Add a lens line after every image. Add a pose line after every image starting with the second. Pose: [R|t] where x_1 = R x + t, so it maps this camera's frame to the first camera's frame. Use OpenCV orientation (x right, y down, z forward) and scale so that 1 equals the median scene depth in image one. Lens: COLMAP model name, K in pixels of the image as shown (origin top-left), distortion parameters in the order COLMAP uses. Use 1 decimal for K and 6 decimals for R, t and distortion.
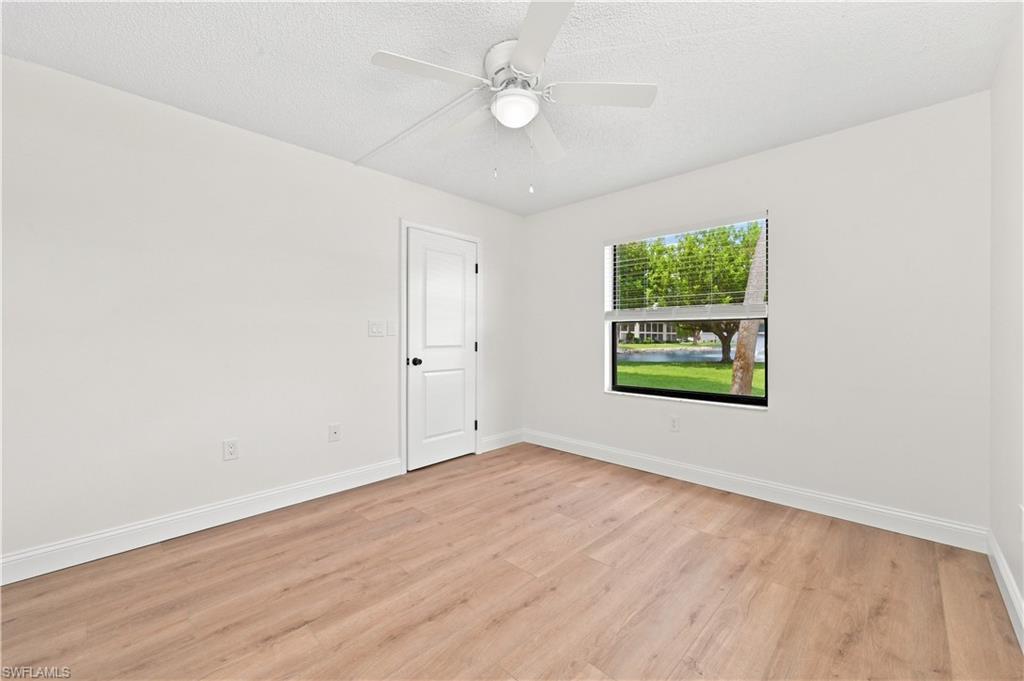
lens RADIAL K [[414.5, 0, 511.5], [0, 414.5, 338.4], [0, 0, 1]] dist [-0.001270, -0.000057]
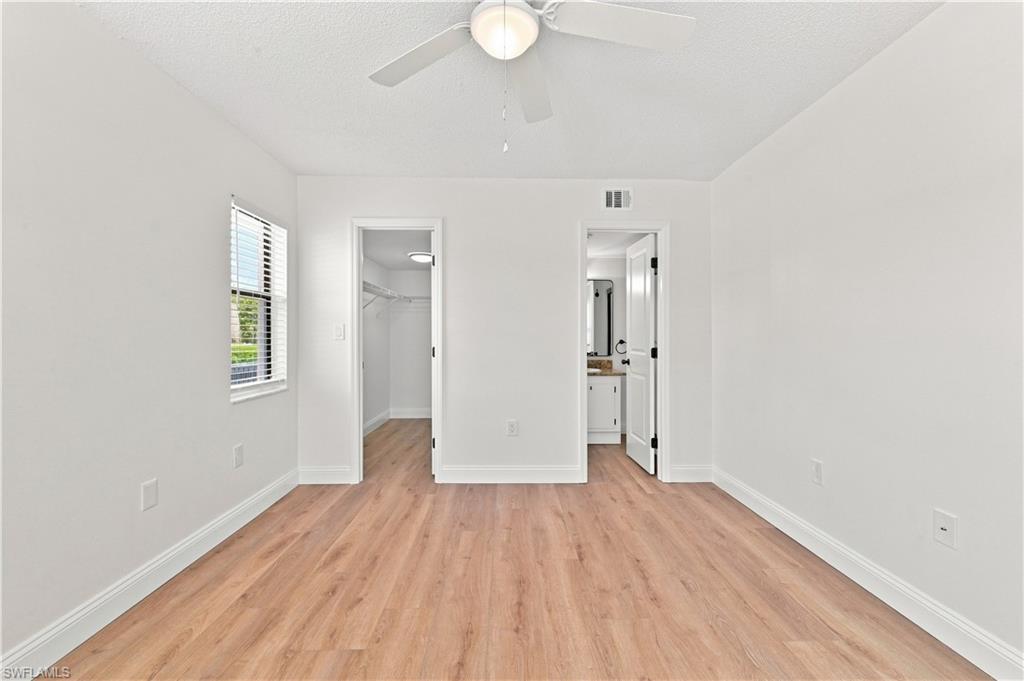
lens RADIAL K [[414.5, 0, 511.2], [0, 414.5, 337.4], [0, 0, 1]] dist [-0.001270, -0.000057]
pose [[-0.709780, 0.003067, -0.704417, 0.500171], [-0.001602, 0.999981, 0.005967, -0.022219], [0.704421, 0.005364, -0.709762, 1.508385]]
